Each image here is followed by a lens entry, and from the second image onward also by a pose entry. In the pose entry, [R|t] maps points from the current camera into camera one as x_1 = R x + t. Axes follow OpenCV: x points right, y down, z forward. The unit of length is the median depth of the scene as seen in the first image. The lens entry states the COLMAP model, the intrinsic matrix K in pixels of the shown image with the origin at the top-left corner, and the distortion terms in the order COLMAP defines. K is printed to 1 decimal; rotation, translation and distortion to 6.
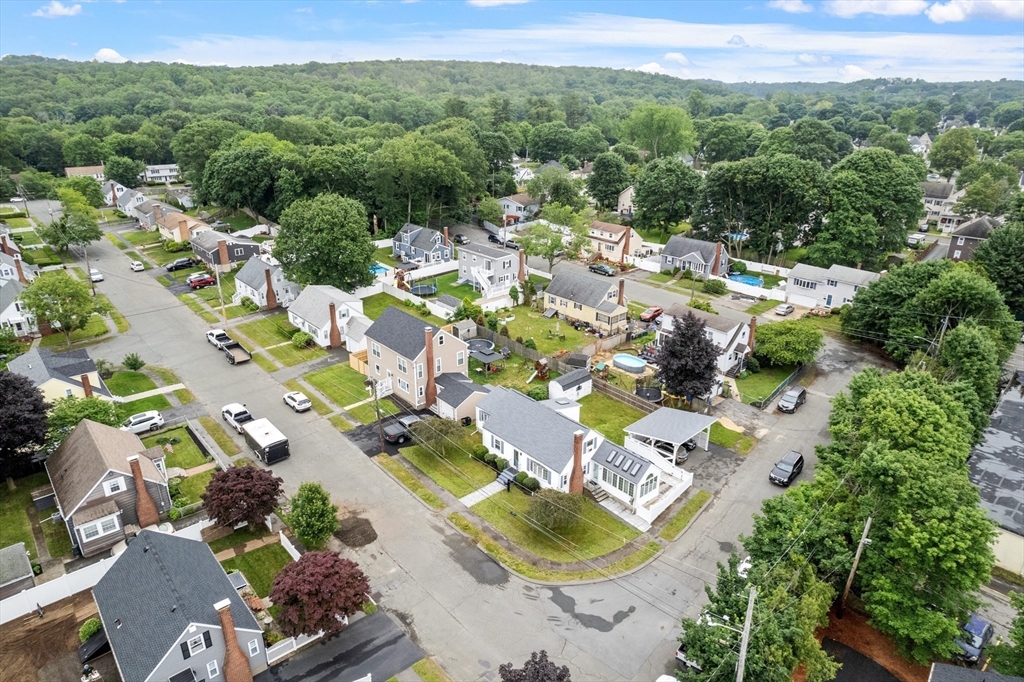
lens RADIAL K [[657.8, 0, 516.4], [0, 657.8, 343.7], [0, 0, 1]] dist [-0.078497, 0.067513]
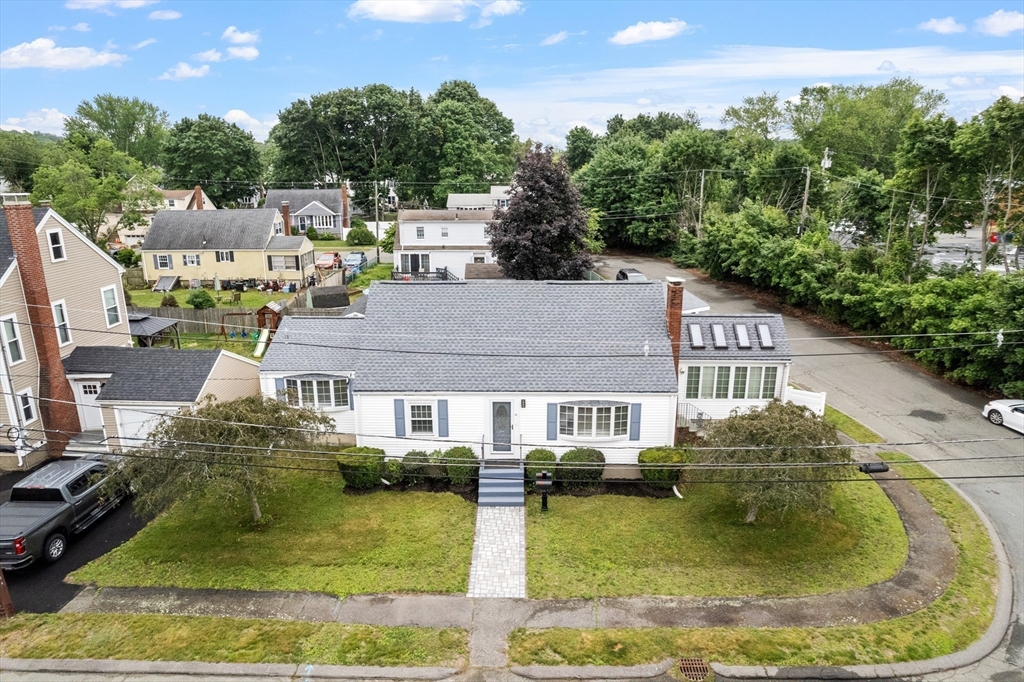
lens RADIAL K [[657.8, 0, 516.4], [0, 657.8, 343.7], [0, 0, 1]] dist [-0.078497, 0.067513]
pose [[0.668568, -0.207717, 0.714052, -0.244009], [0.286381, 0.958058, 0.010559, 0.129773], [-0.686296, 0.197432, 0.700013, 0.731570]]
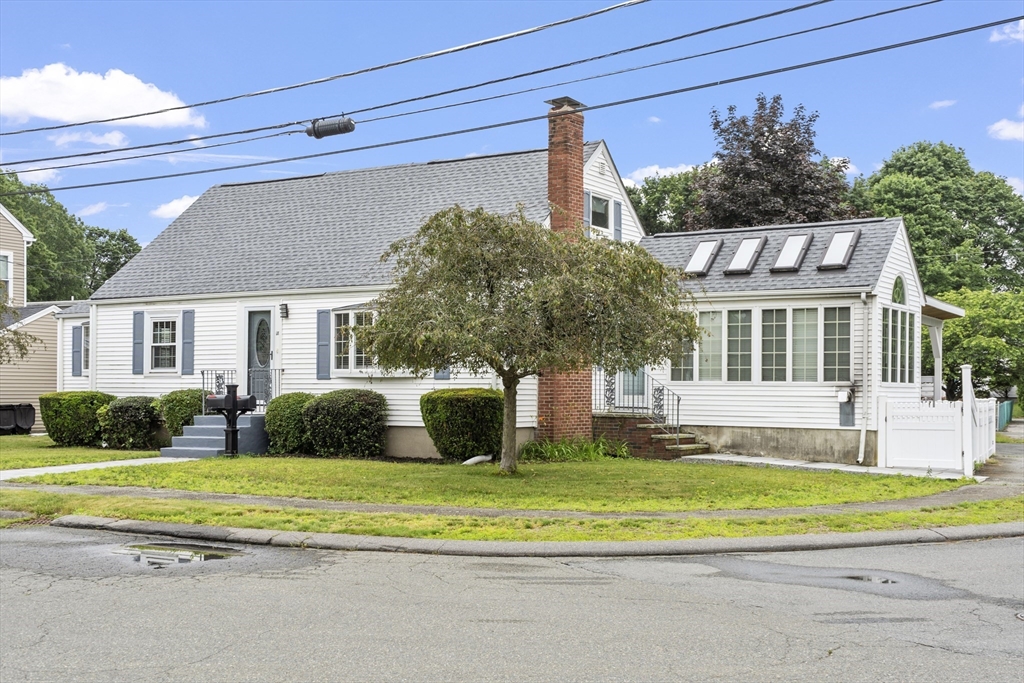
lens RADIAL K [[1234.5, 0, 511.1], [0, 1234.5, 367.0], [0, 0, 1]] dist [0.104018, -0.000981]
pose [[0.957766, 0.005173, 0.287503, -0.037785], [0.108367, 0.919625, -0.377553, 0.340918], [-0.266348, 0.392764, 0.880225, 0.621831]]
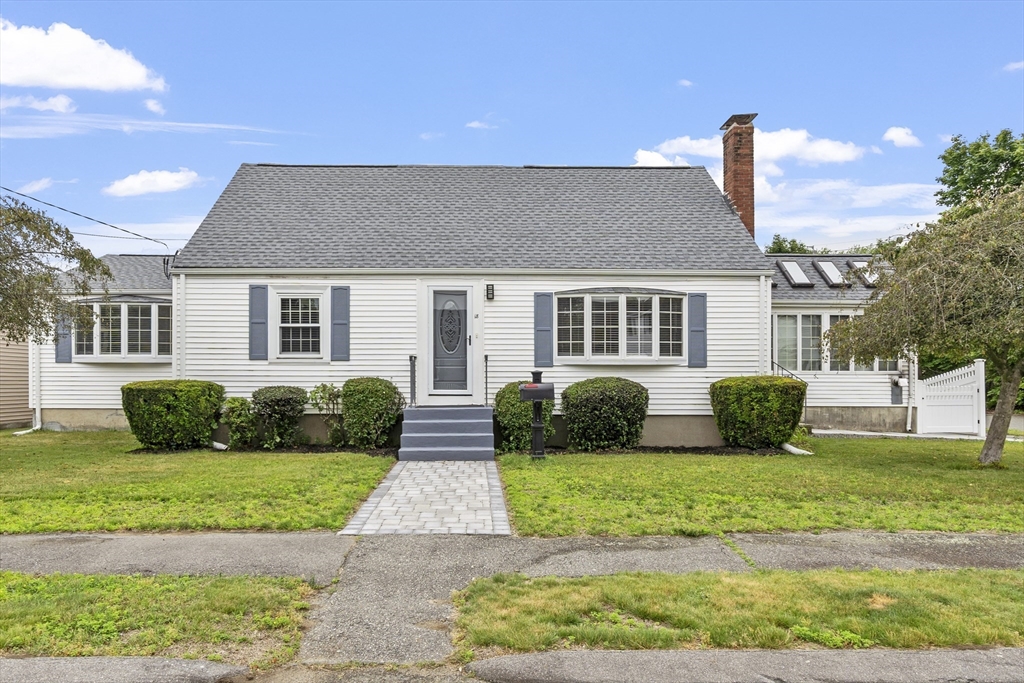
lens RADIAL K [[666.6, 0, 490.5], [0, 666.6, 379.8], [0, 0, 1]] dist [0.003138, 0.002537]
pose [[0.644503, -0.004125, 0.764590, -0.143431], [0.289548, 0.926827, -0.239071, 0.236697], [-0.707657, 0.375467, 0.598537, 0.877566]]
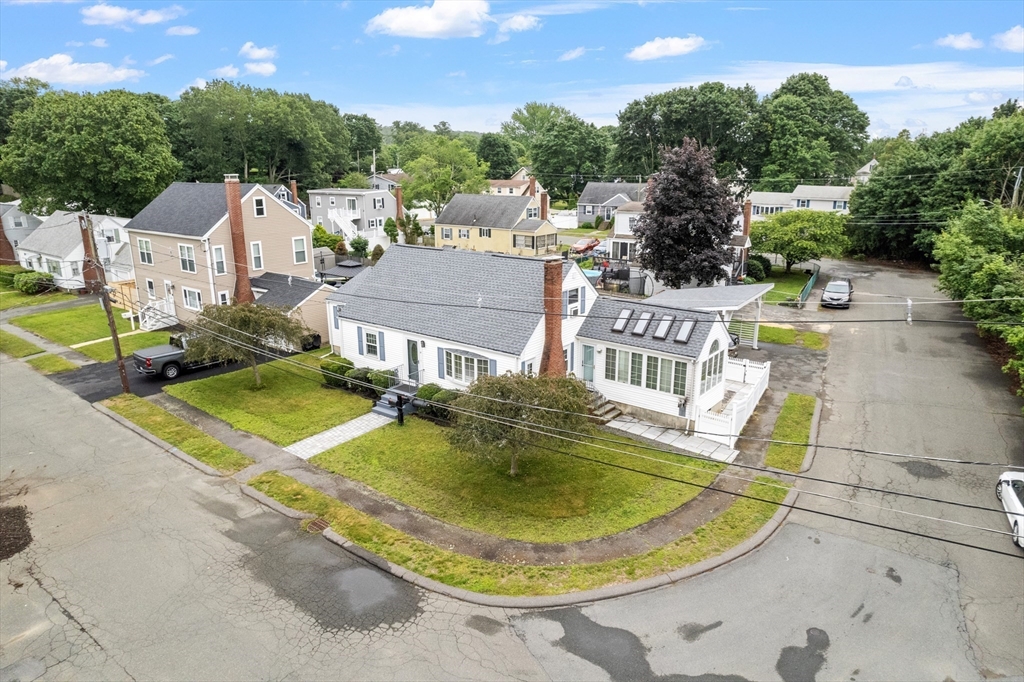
lens RADIAL K [[657.8, 0, 516.4], [0, 657.8, 343.7], [0, 0, 1]] dist [-0.078497, 0.067513]
pose [[0.981071, -0.062596, 0.183250, -0.012726], [0.083120, 0.990828, -0.106545, 0.218970], [-0.174900, 0.119760, 0.977276, 0.533914]]
